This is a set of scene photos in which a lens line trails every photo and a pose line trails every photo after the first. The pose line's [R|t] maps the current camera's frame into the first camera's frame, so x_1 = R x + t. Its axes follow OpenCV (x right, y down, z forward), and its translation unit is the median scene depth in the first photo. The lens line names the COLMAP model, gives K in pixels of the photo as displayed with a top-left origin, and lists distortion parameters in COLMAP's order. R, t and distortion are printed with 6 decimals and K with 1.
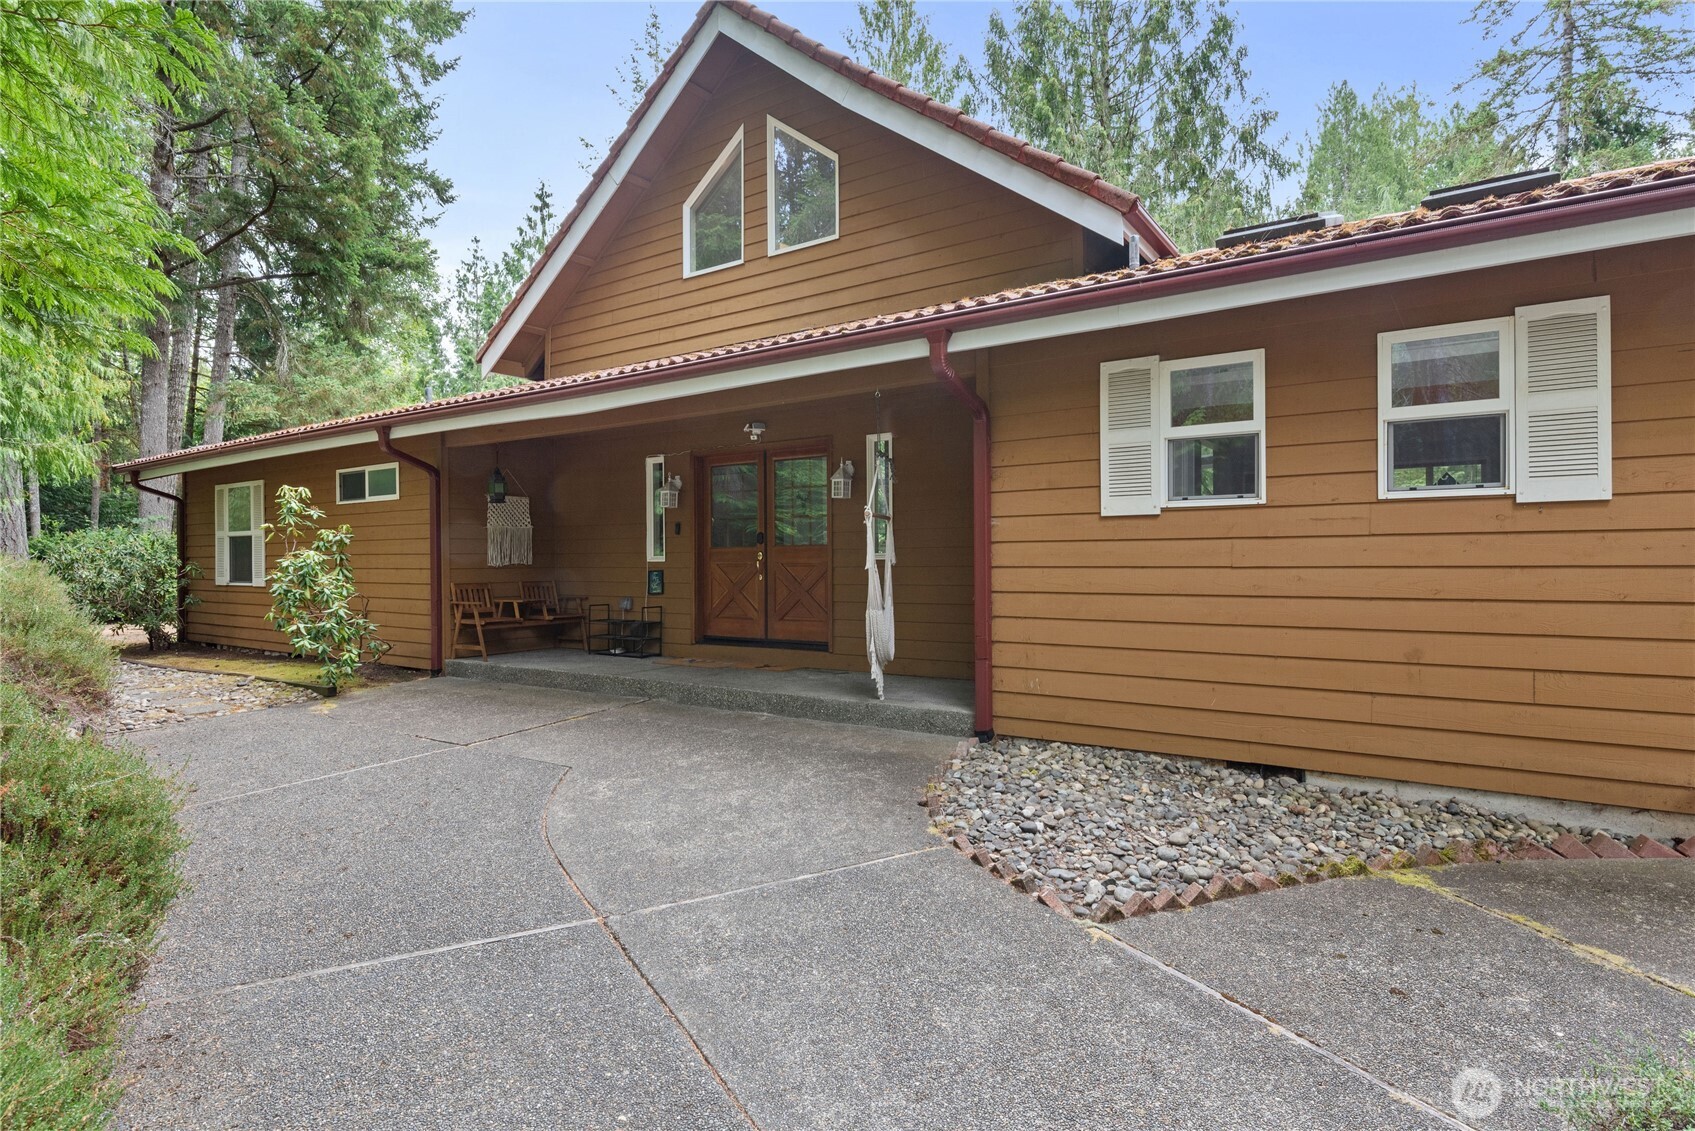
lens RADIAL K [[907.5, 0, 848.9], [0, 907.5, 564.6], [0, 0, 1]] dist [-0.002939, -0.000101]
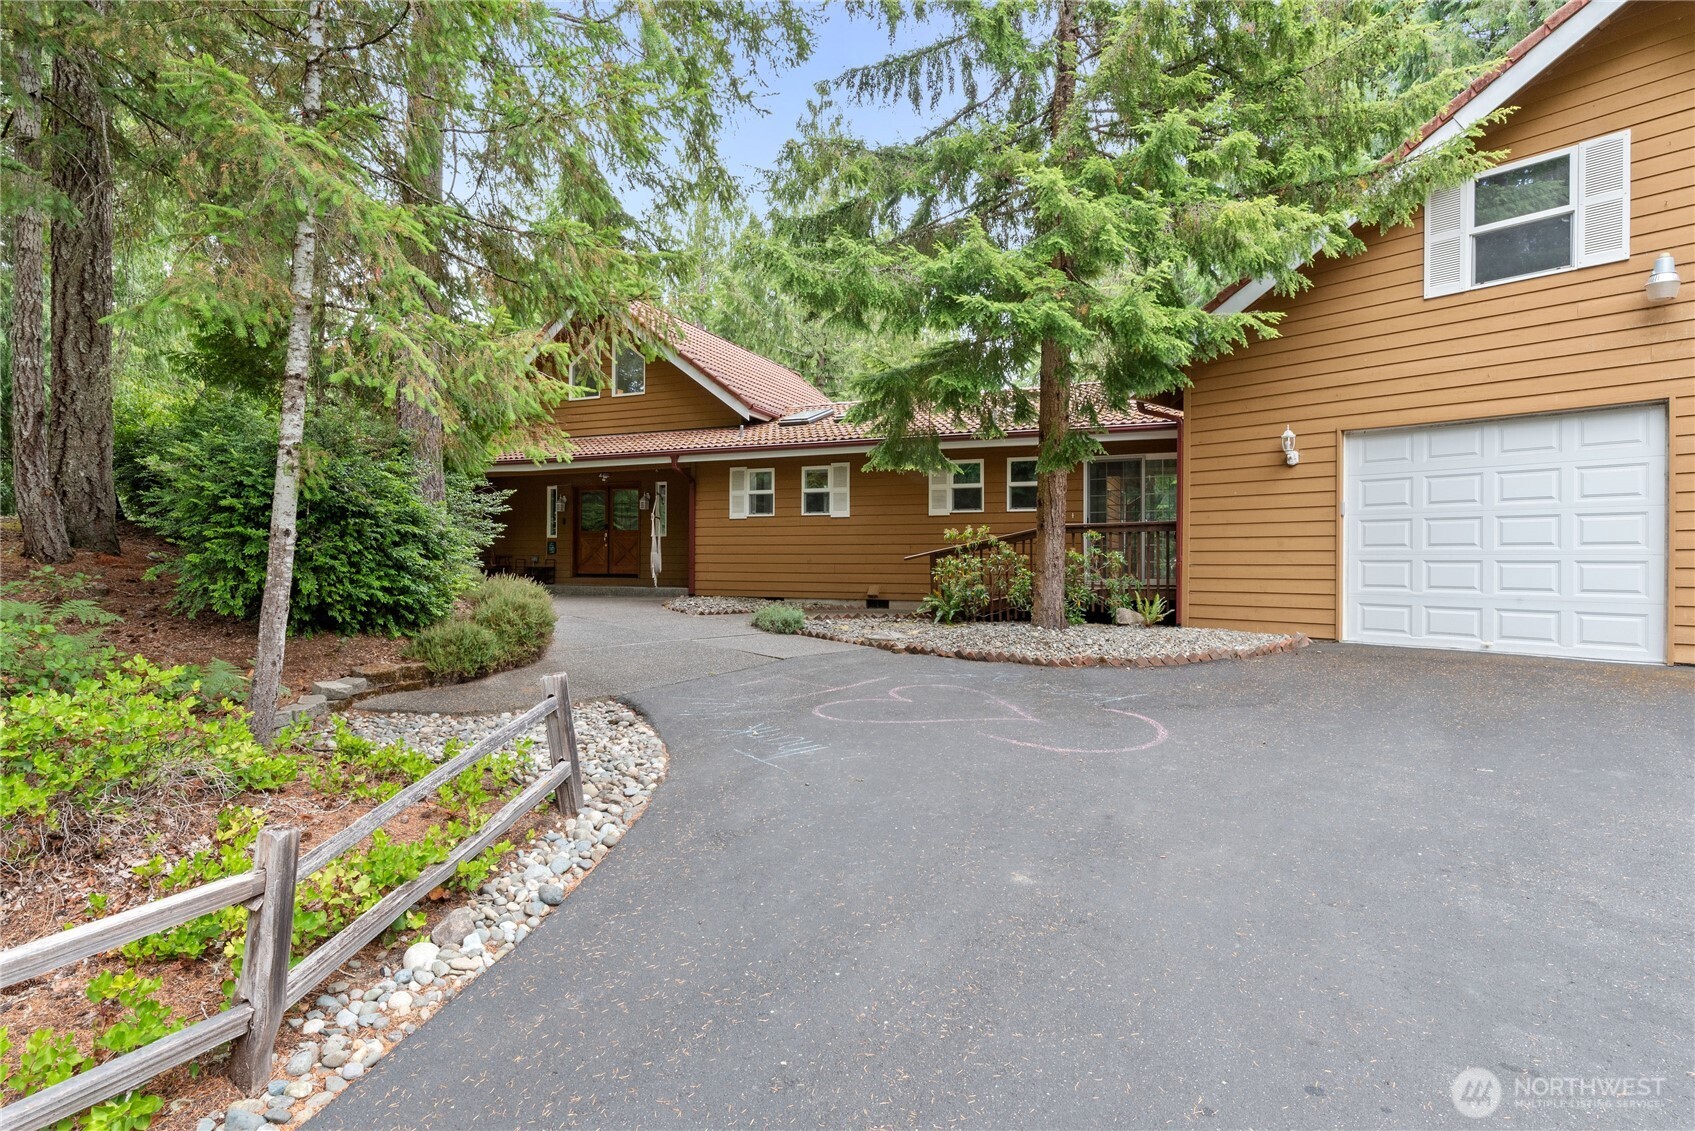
lens RADIAL K [[871.6, 0, 848.9], [0, 871.6, 561.6], [0, 0, 1]] dist [0.000292, 0.000255]
pose [[0.980076, 0.015706, 0.197998, 0.091747], [-0.013771, 0.999843, -0.011147, 0.107693], [-0.198142, 0.008199, 0.980139, -1.781888]]
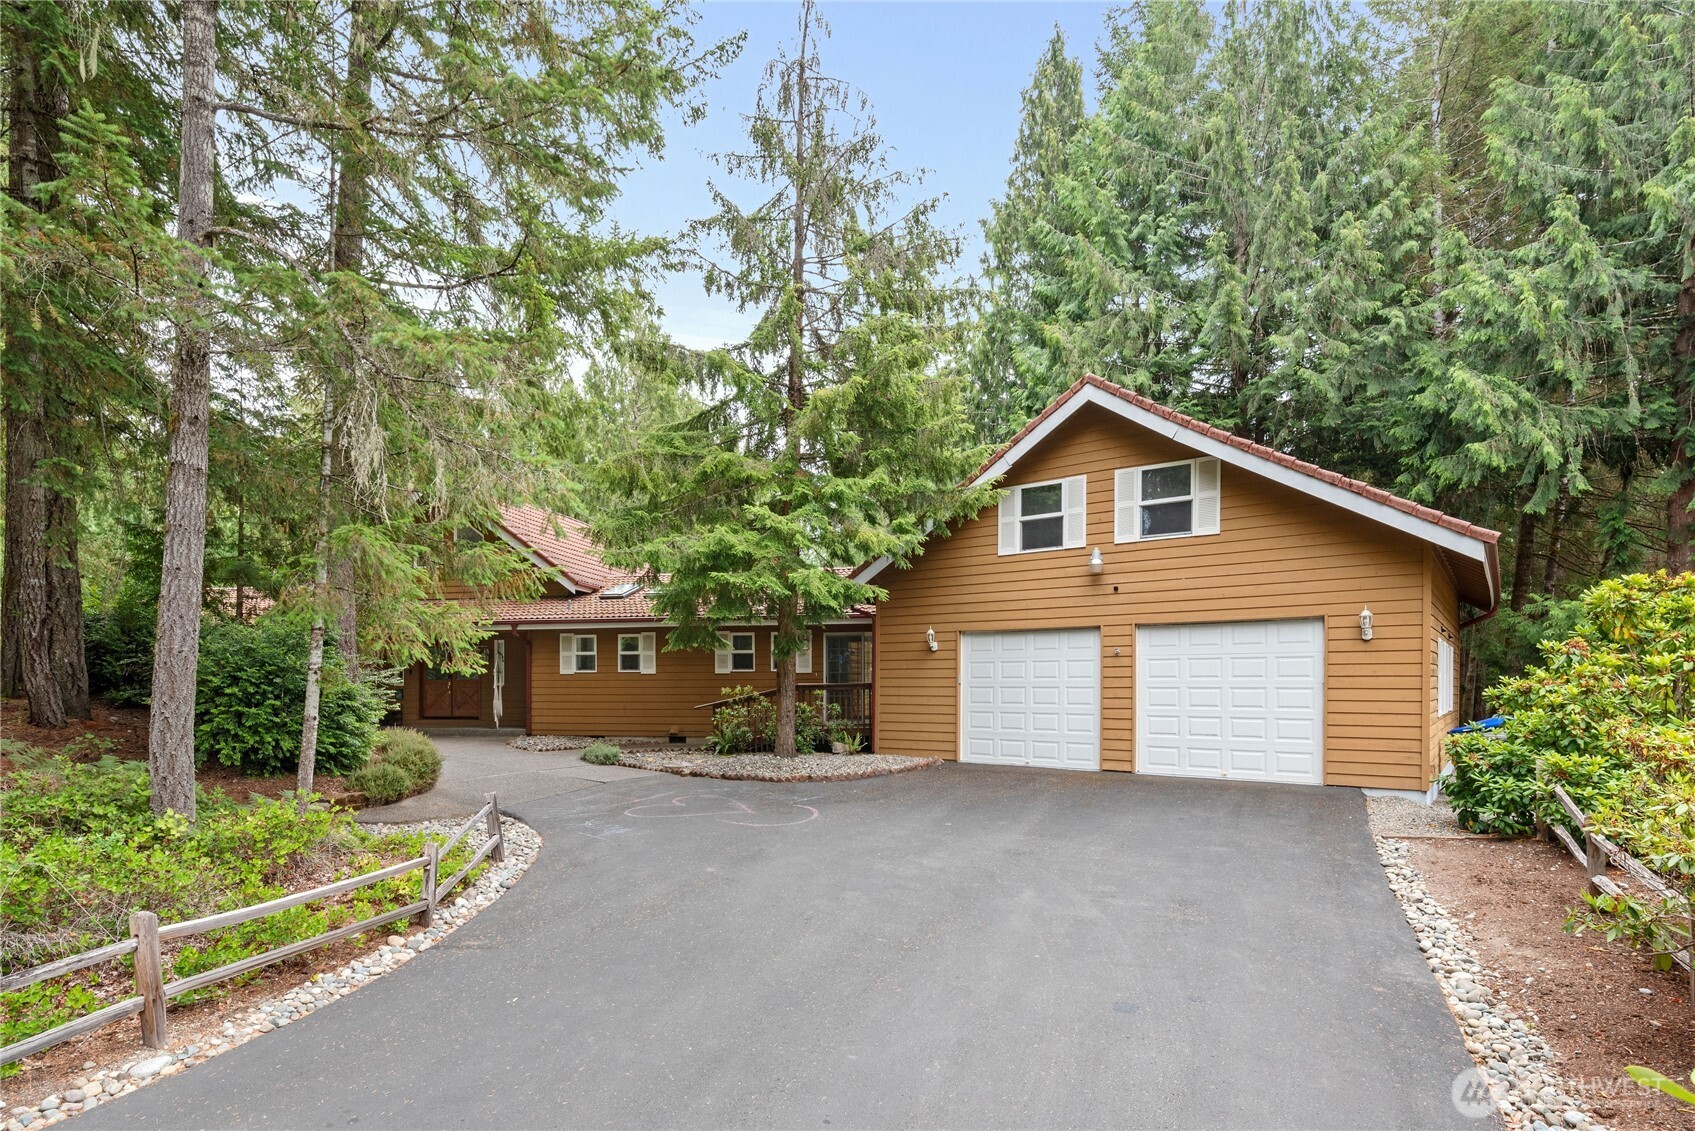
lens RADIAL K [[867.3, 0, 831.0], [0, 867.3, 676.6], [0, 0, 1]] dist [0.001641, -0.000596]
pose [[0.927600, 0.009784, 0.373447, -0.023328], [-0.002263, 0.999786, -0.020571, 0.027412], [-0.373568, 0.018236, 0.927423, -2.628959]]
